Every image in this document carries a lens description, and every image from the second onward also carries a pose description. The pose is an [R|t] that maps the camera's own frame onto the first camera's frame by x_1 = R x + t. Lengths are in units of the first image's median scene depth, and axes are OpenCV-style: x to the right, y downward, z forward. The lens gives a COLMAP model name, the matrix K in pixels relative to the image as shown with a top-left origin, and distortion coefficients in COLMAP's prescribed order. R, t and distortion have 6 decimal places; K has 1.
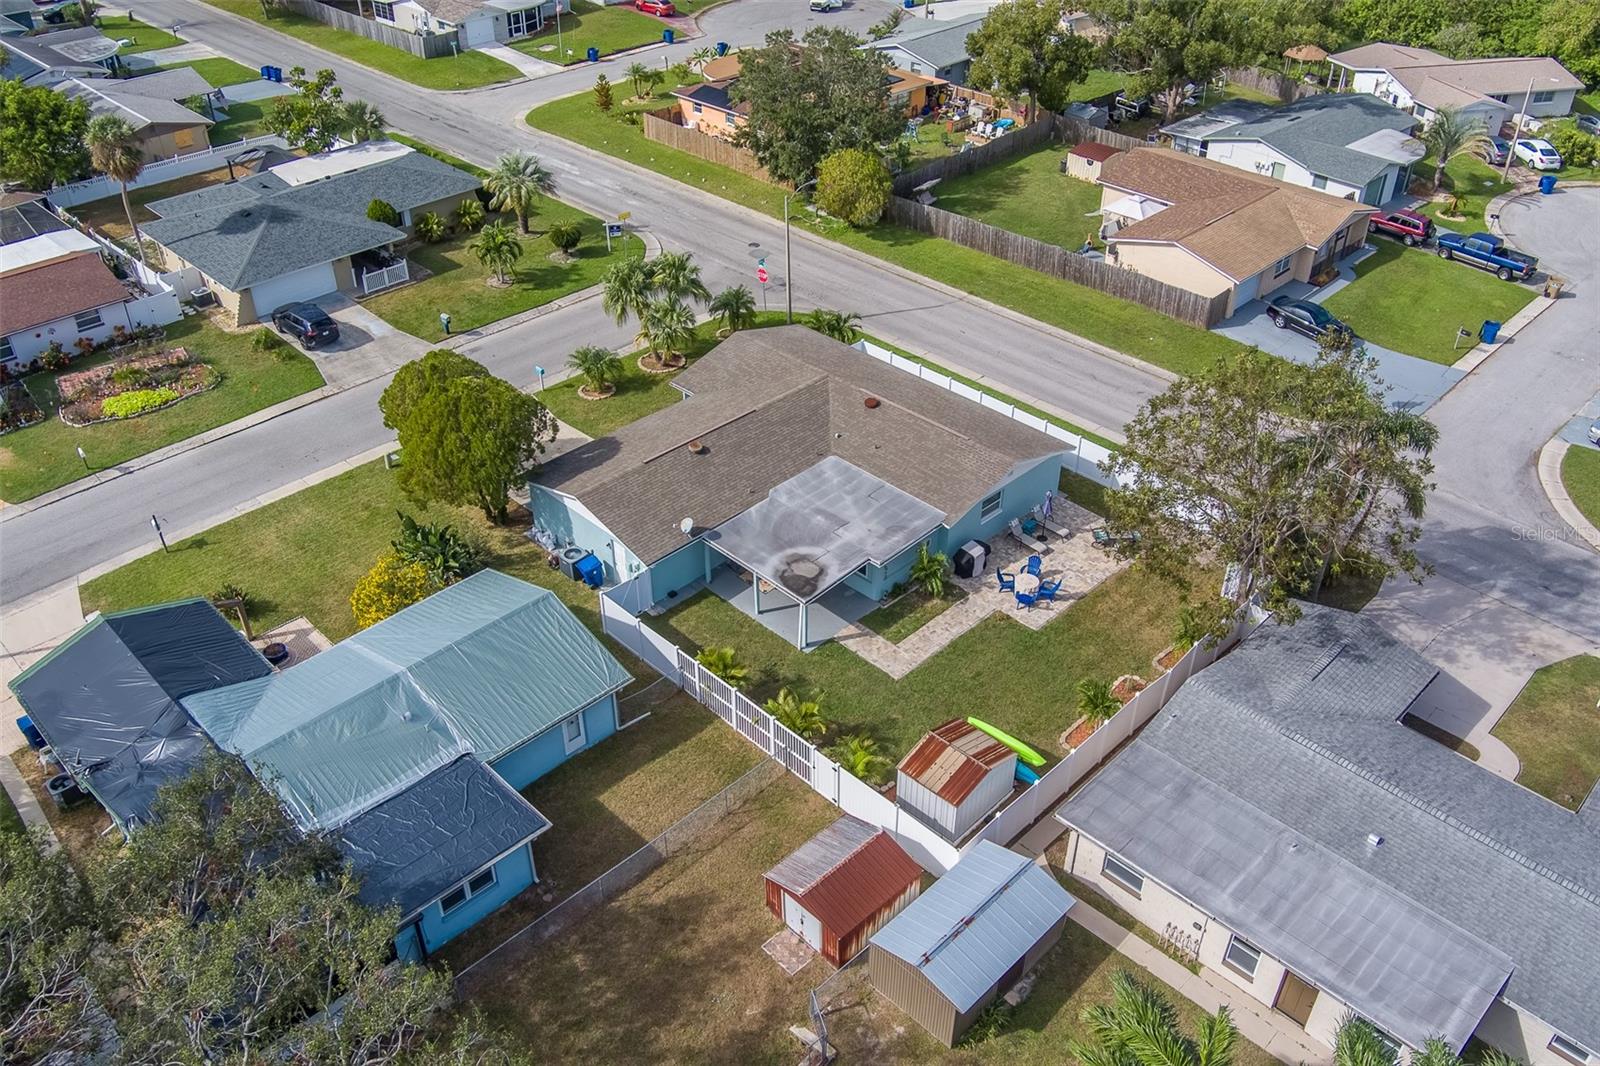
lens RADIAL K [[1306.5, 0, 800.0], [0, 1306.5, 533.0], [0, 0, 1]] dist [-0.082605, 0.050586]
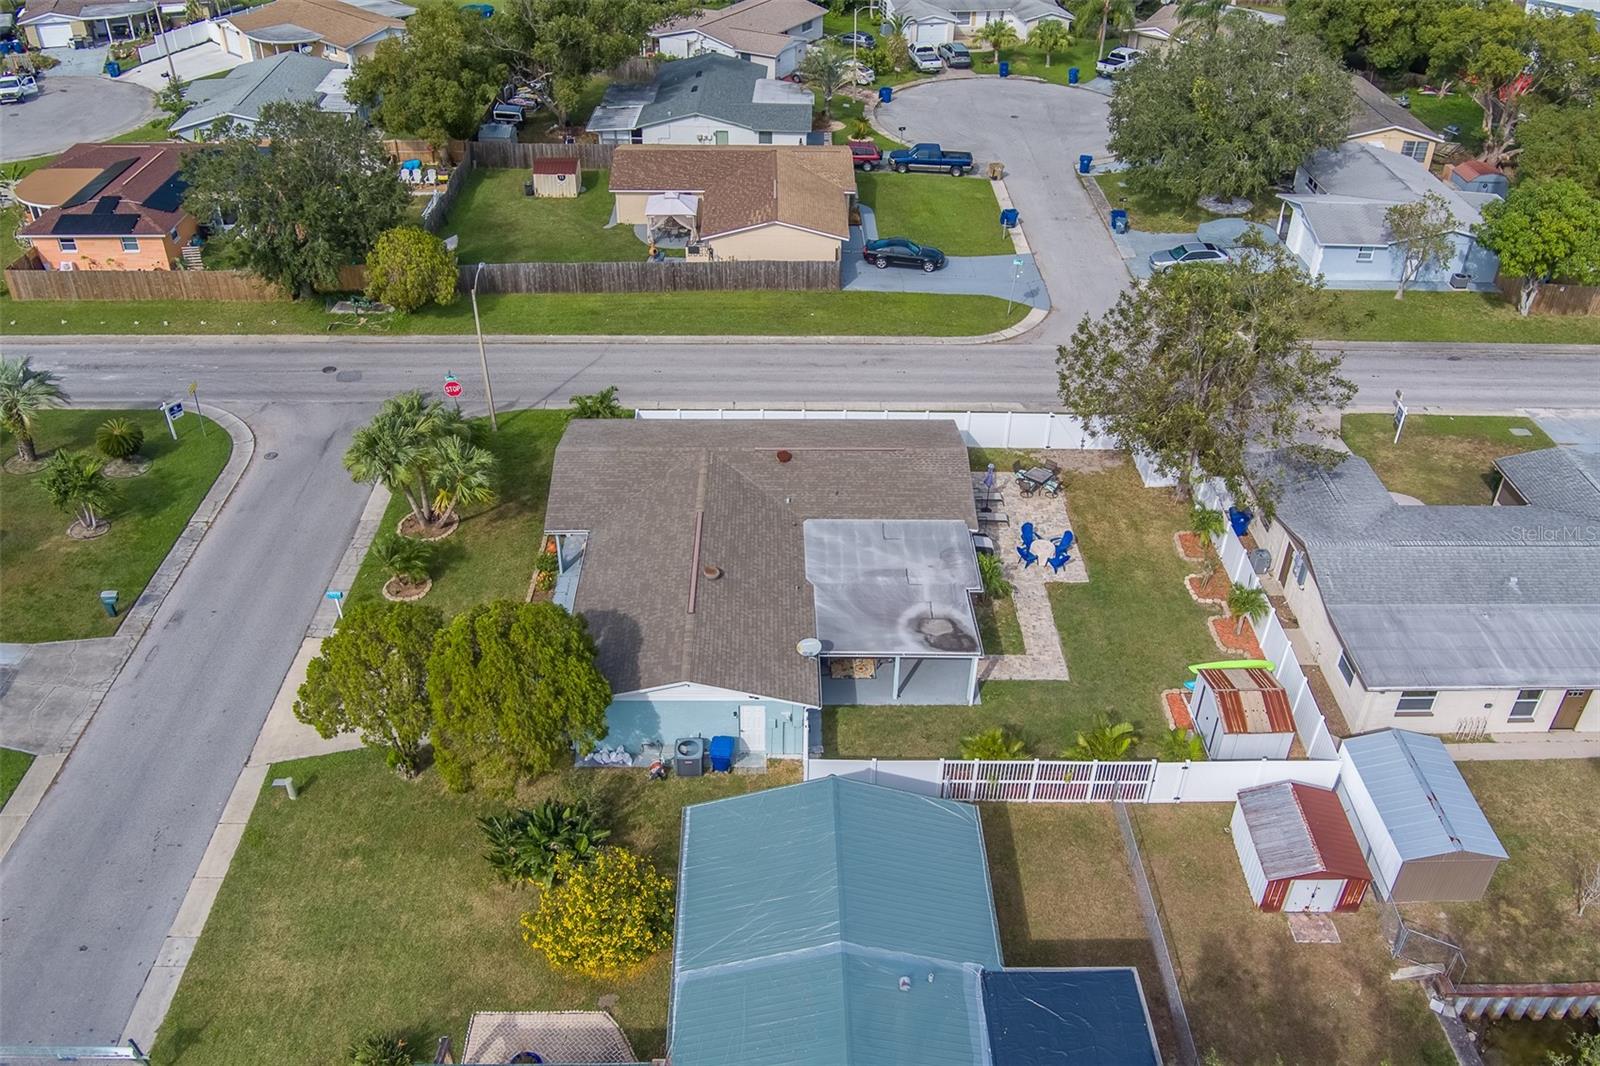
lens RADIAL K [[1305.6, 0, 817.8], [0, 1305.6, 526.3], [0, 0, 1]] dist [-0.068008, 0.013780]
pose [[0.687692, -0.403241, 0.603719, -0.484031], [0.403017, 0.903707, 0.144538, -0.170226], [-0.603868, 0.143911, 0.783985, 0.252506]]
